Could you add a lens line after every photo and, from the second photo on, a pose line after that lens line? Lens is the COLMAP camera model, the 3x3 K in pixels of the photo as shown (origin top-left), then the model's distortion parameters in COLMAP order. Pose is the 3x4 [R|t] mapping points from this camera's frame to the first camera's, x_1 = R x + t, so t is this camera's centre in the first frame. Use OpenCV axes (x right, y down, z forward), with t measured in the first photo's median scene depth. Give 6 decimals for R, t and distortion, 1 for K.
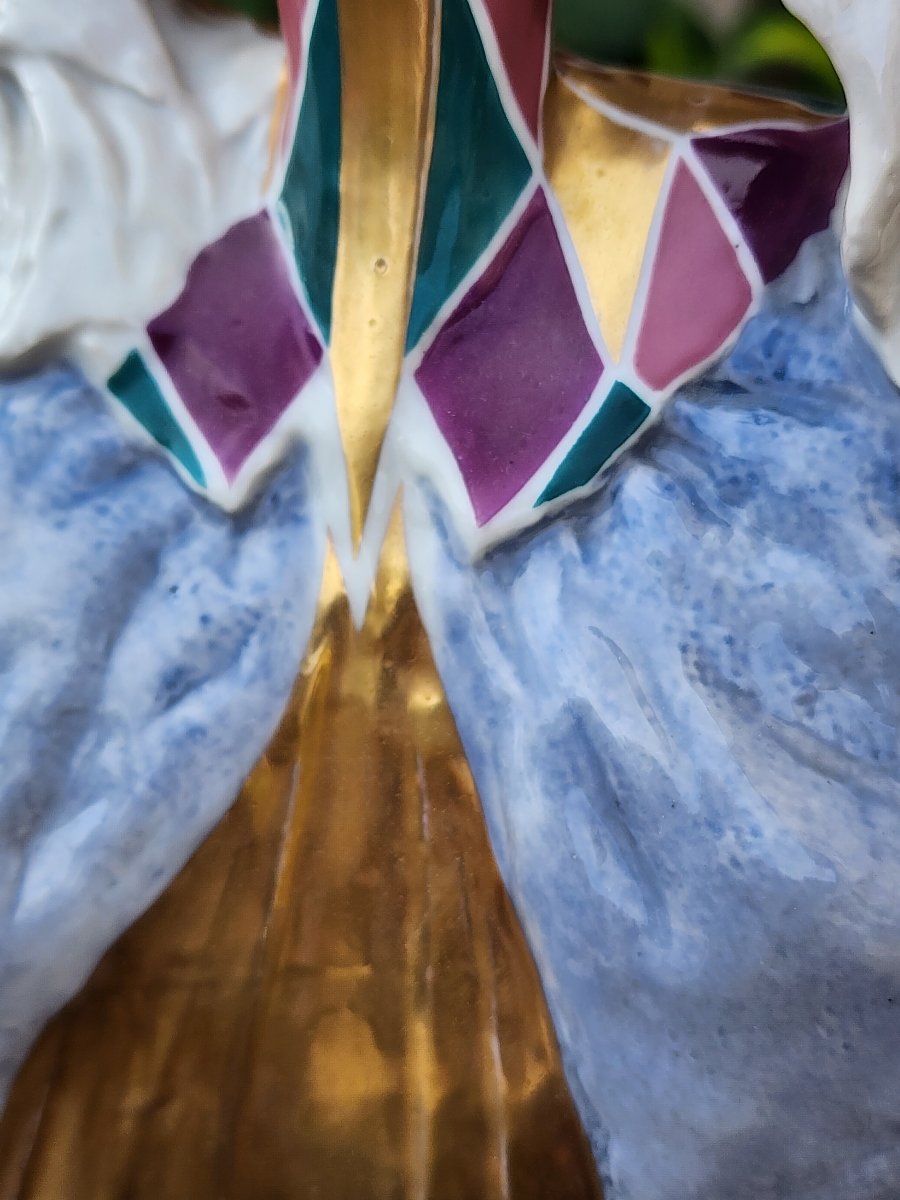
lens RADIAL K [[1062.1, 0, 433.1], [0, 1062.1, 596.9], [0, 0, 1]] dist [0.063075, -0.095463]
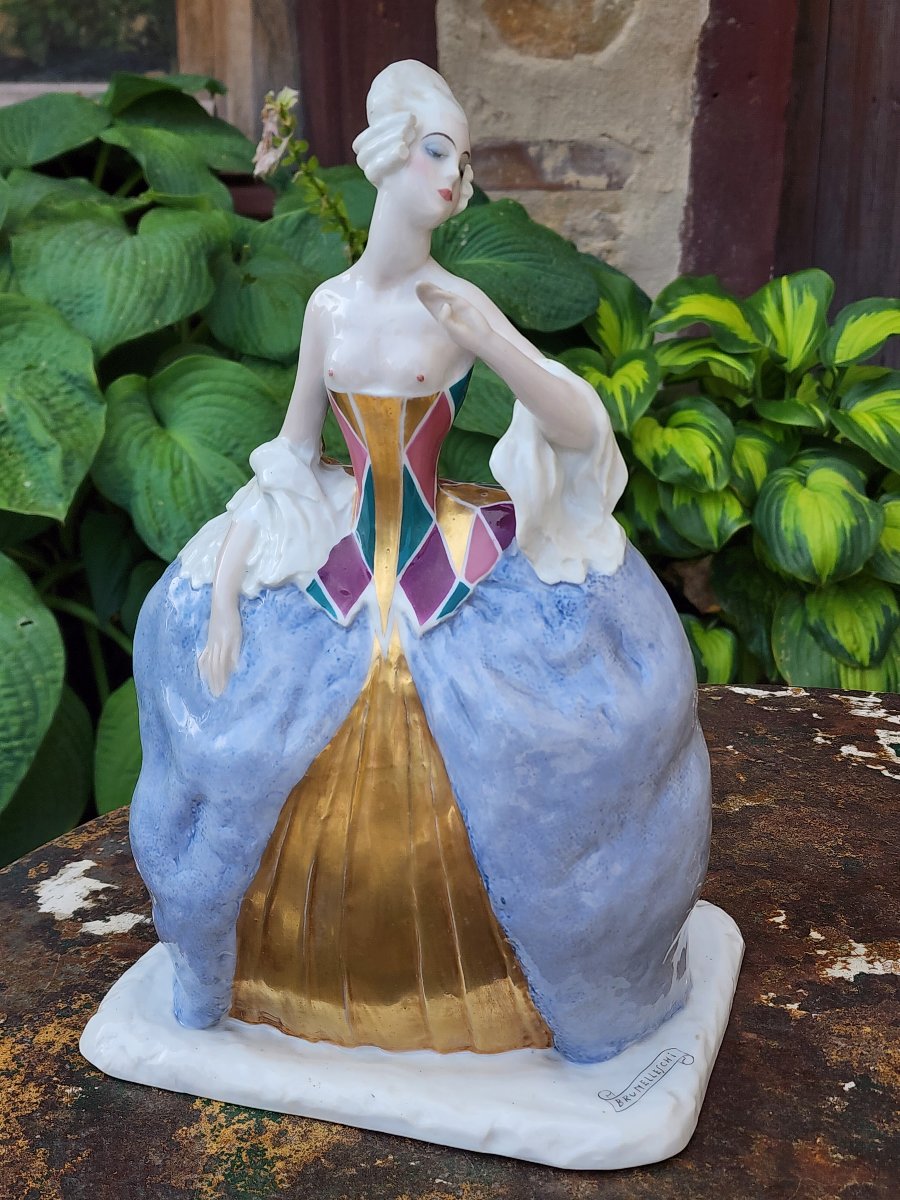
lens RADIAL K [[1122.2, 0, 450.0], [0, 1122.2, 600.0], [0, 0, 1]] dist [0.043158, -0.011204]
pose [[0.998511, -0.049158, -0.023647, 0.221902], [0.045280, 0.988650, -0.143253, 0.356837], [0.030420, 0.141969, 0.989403, -2.469855]]
